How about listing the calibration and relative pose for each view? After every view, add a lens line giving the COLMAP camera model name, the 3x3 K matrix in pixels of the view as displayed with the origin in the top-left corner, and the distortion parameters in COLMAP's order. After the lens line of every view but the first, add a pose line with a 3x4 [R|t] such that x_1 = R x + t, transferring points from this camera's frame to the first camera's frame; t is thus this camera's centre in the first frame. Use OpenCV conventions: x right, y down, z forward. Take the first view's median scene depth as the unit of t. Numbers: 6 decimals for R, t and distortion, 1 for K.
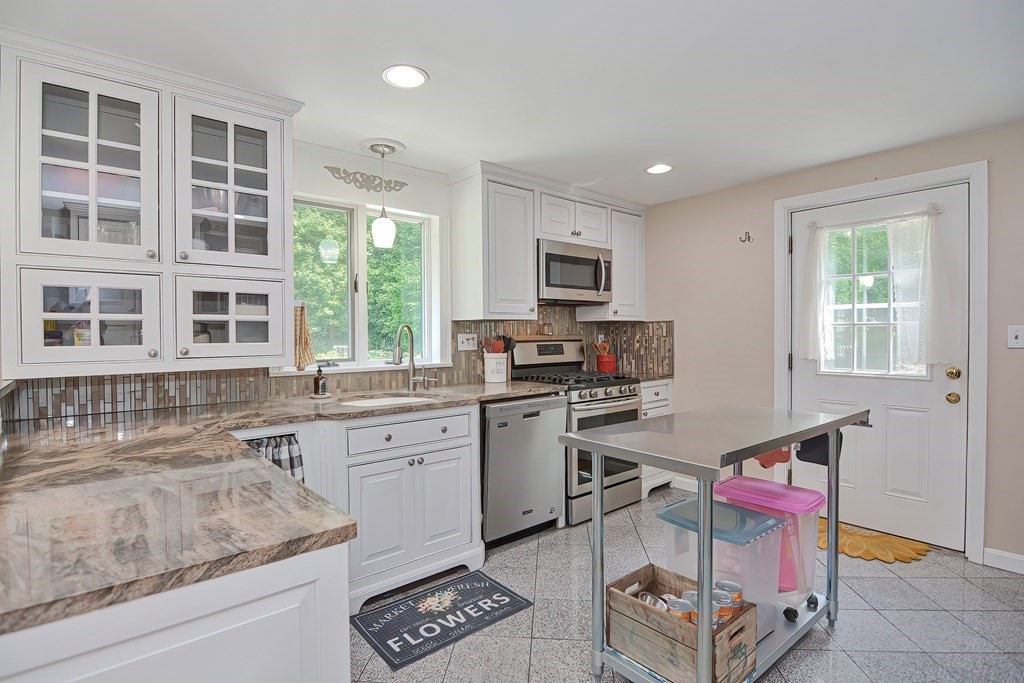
lens RADIAL K [[502.7, 0, 514.5], [0, 502.7, 342.4], [0, 0, 1]] dist [-0.011459, -0.007142]
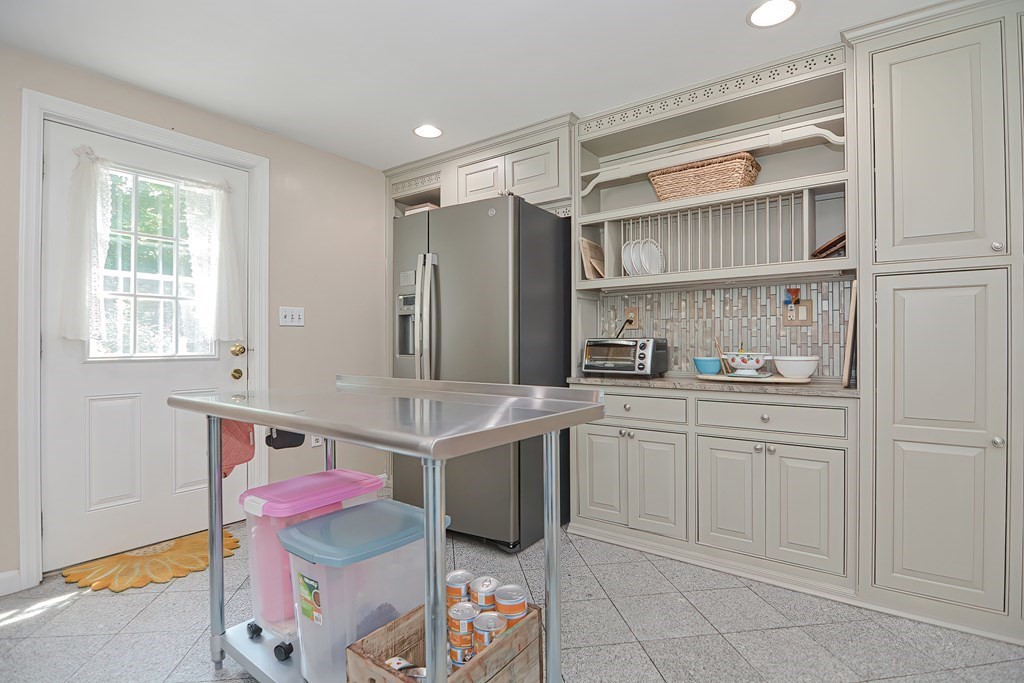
lens RADIAL K [[502.7, 0, 513.2], [0, 502.7, 344.6], [0, 0, 1]] dist [-0.011459, -0.007142]
pose [[-0.220446, 0.007357, 0.975371, -0.256826], [0.024367, 0.999701, -0.002034, 0.065148], [-0.975095, 0.023319, -0.220560, 0.650502]]
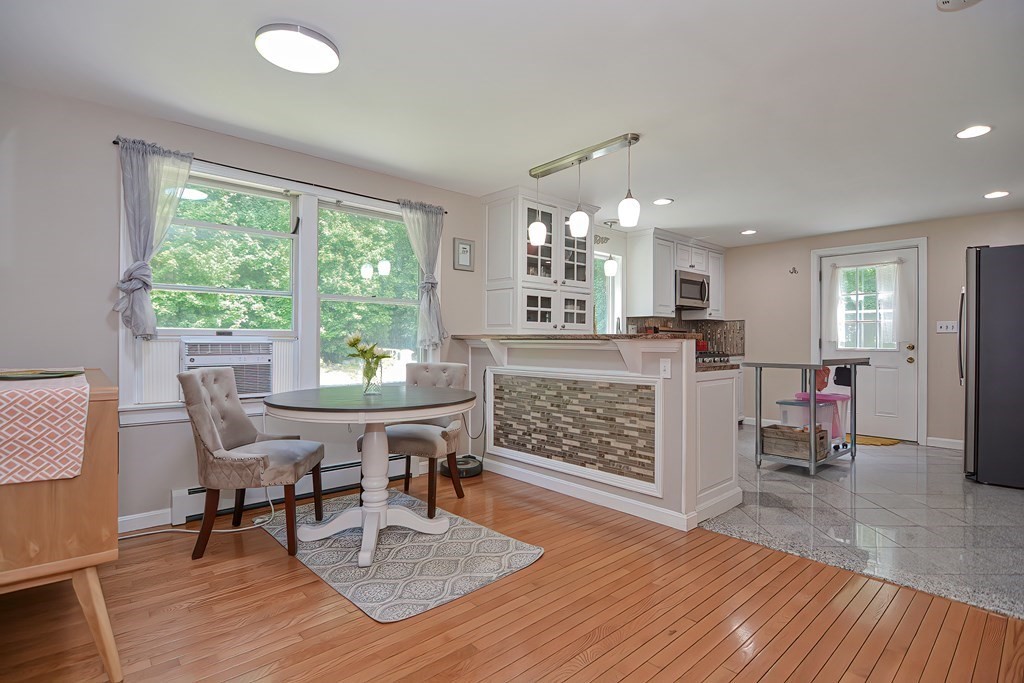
lens RADIAL K [[502.7, 0, 515.5], [0, 502.7, 340.3], [0, 0, 1]] dist [-0.011459, -0.007142]
pose [[0.999513, 0.011497, 0.029013, -0.661528], [-0.010906, 0.999732, -0.020439, 0.089966], [-0.029240, 0.020113, 0.999370, -0.834505]]
